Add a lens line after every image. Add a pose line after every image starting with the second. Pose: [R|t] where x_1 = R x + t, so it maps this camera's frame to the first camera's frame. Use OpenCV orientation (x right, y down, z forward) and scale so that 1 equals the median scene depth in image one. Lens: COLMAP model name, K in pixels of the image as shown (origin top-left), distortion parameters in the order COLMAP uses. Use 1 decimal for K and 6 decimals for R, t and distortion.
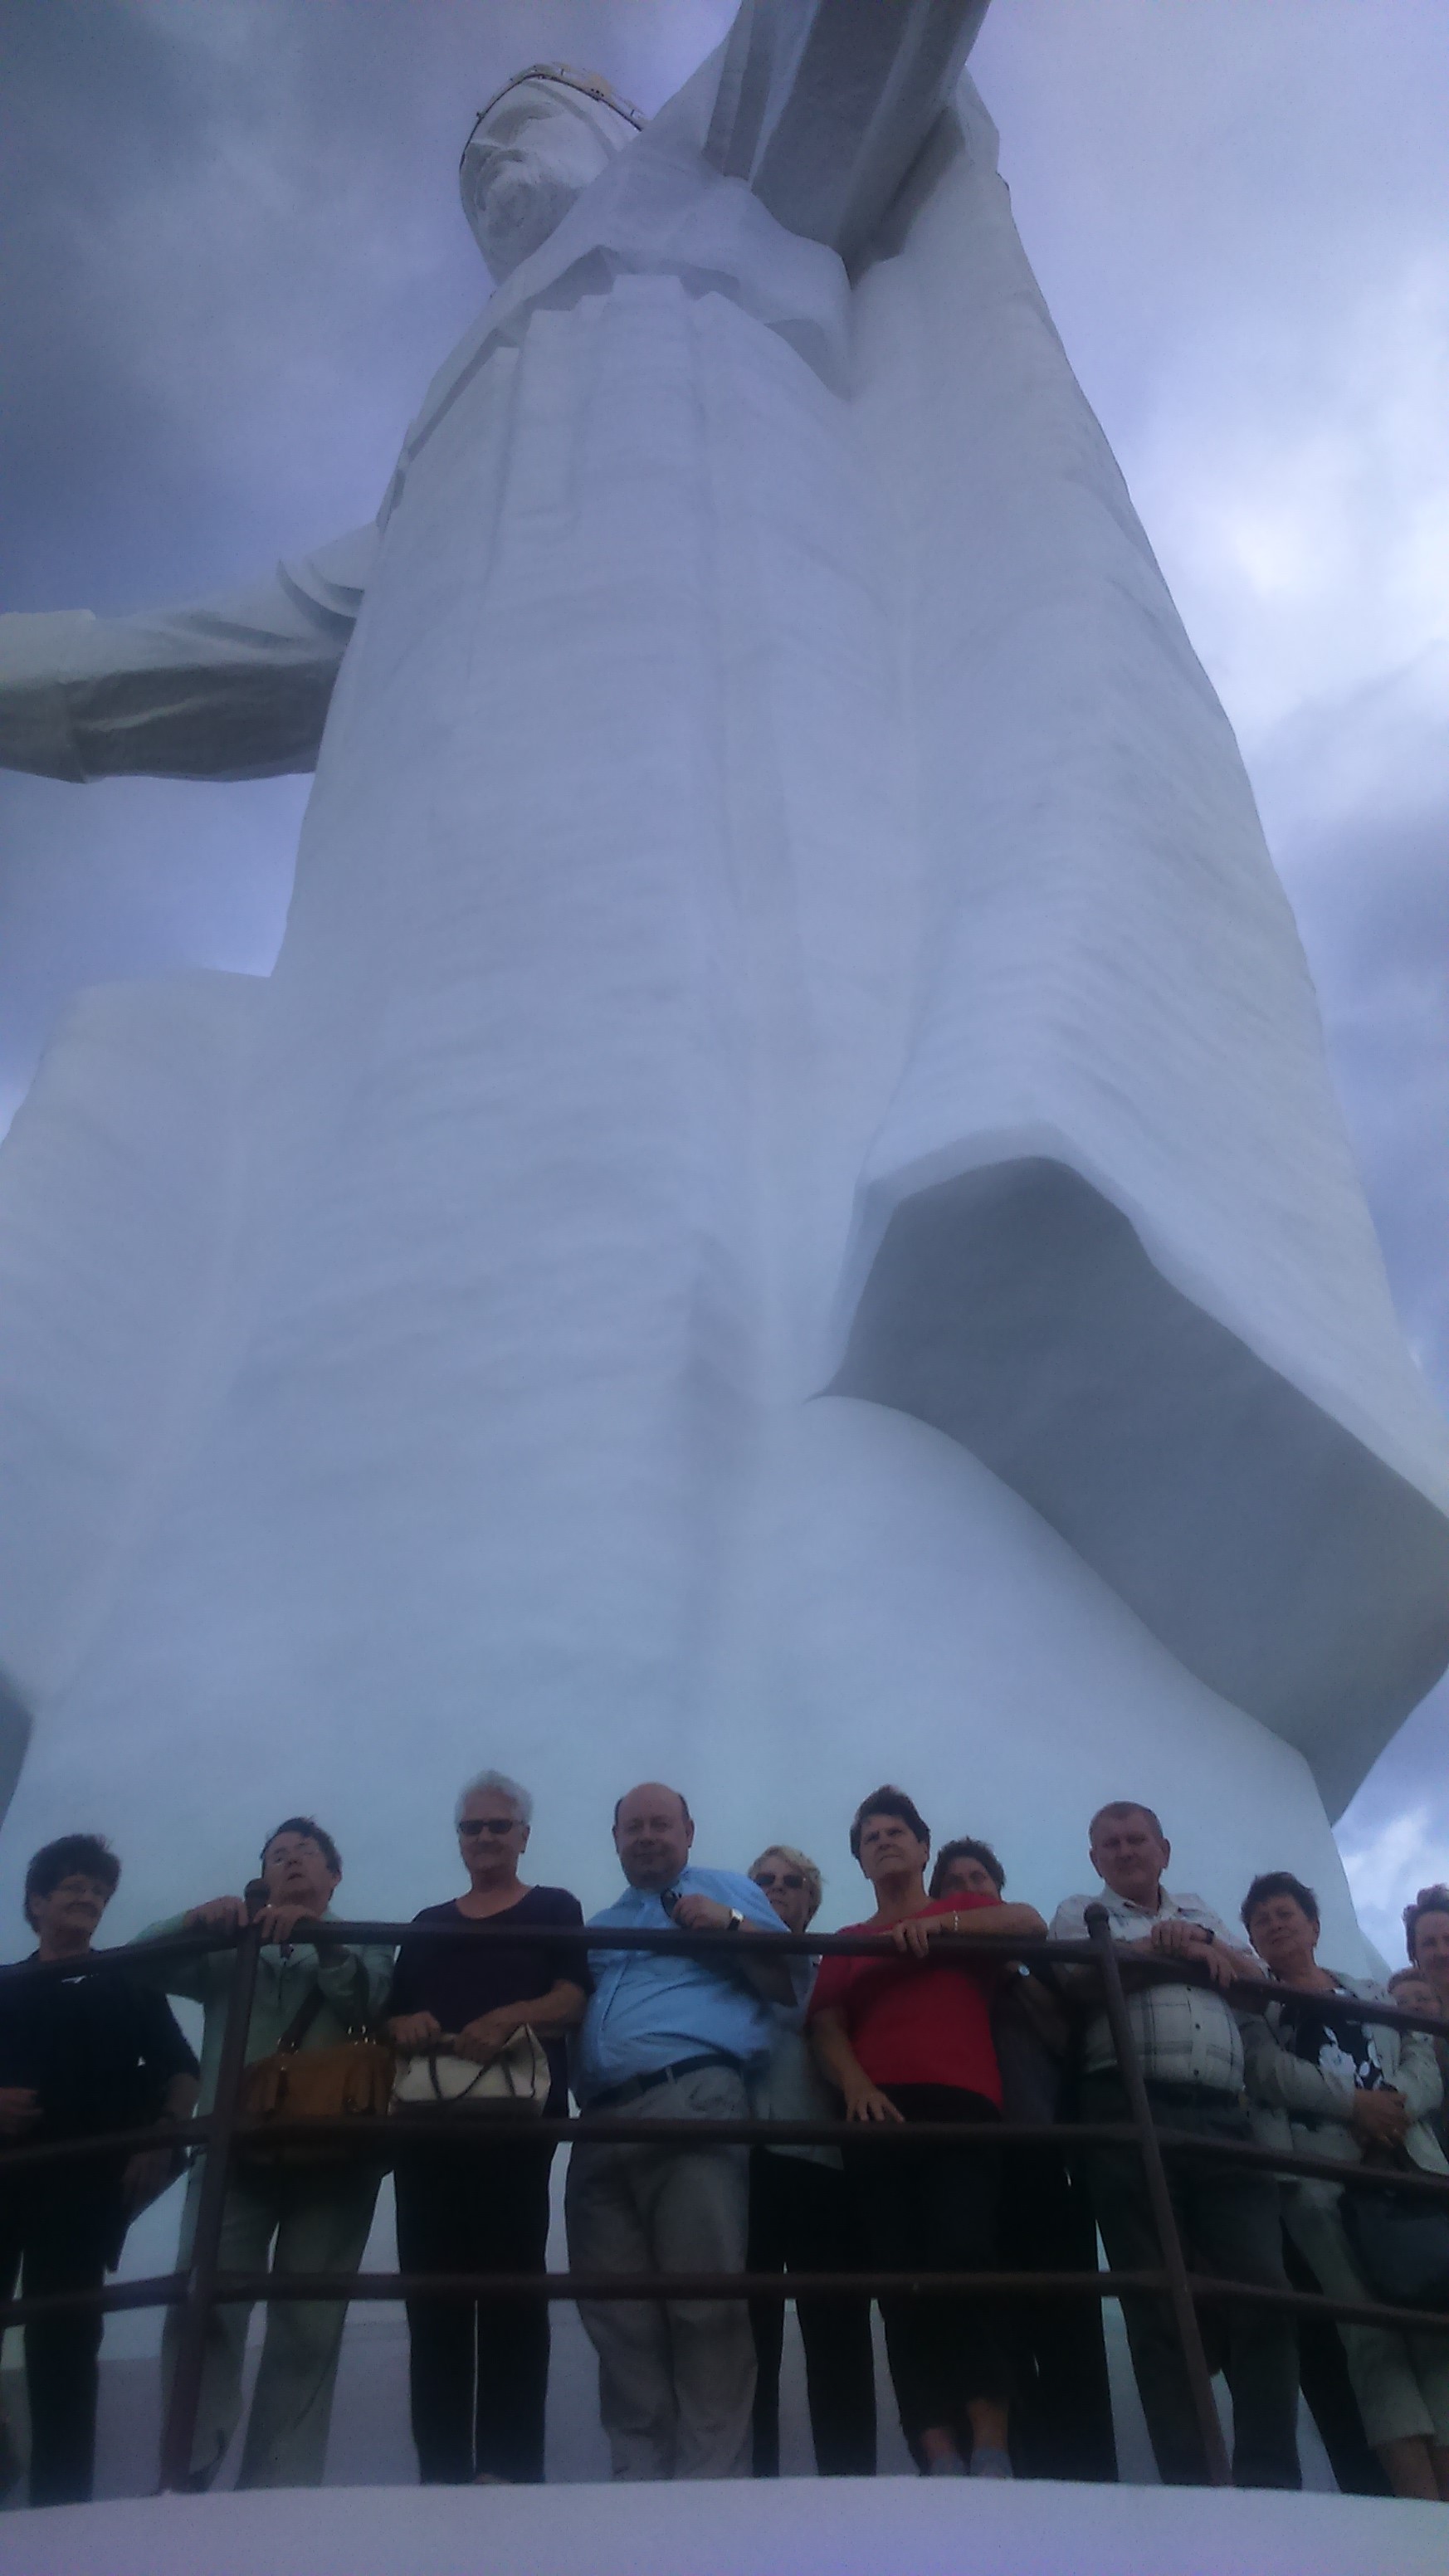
lens RADIAL K [[2015.7, 0, 711.4], [0, 2015.7, 1279.7], [0, 0, 1]] dist [0.005729, 0.001477]
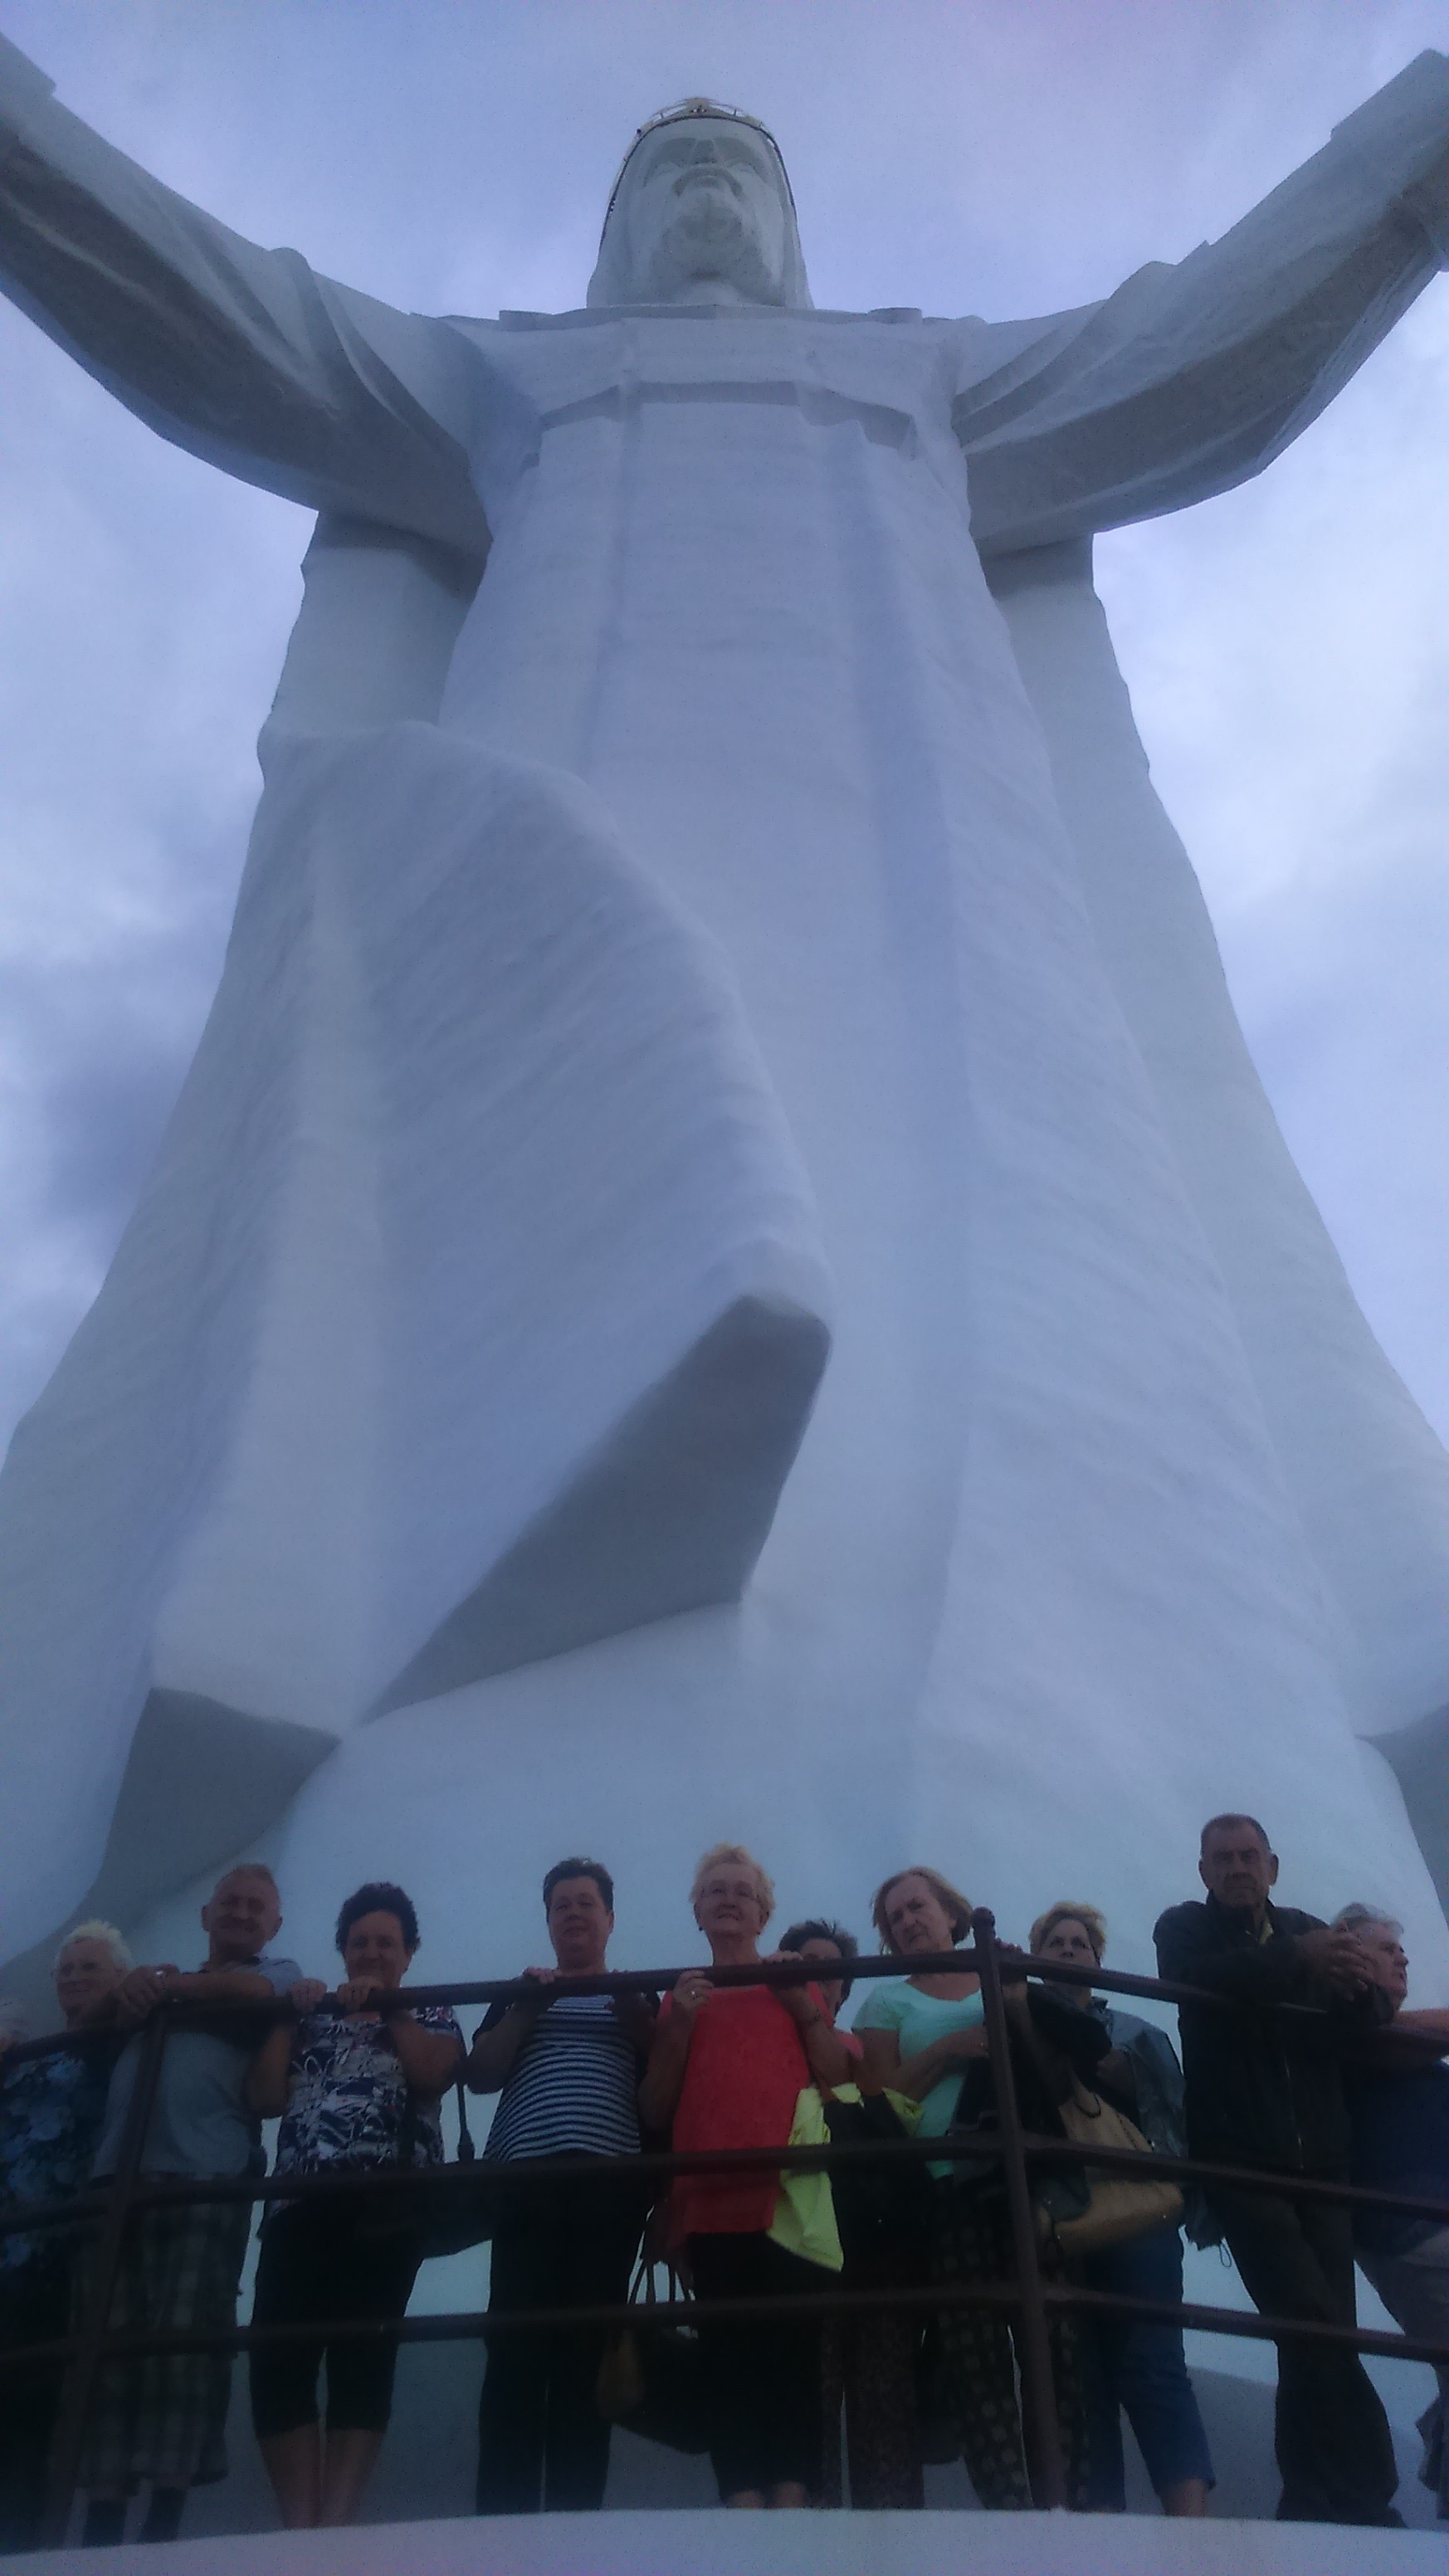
lens RADIAL K [[2003.9, 0, 724.5], [0, 2003.9, 1288.0], [0, 0, 1]] dist [-0.001613, -0.008594]
pose [[0.640330, 0.588663, 0.493410, -1.390809], [-0.574918, 0.793304, -0.200344, 0.451850], [-0.509360, -0.155384, 0.846409, 0.324834]]
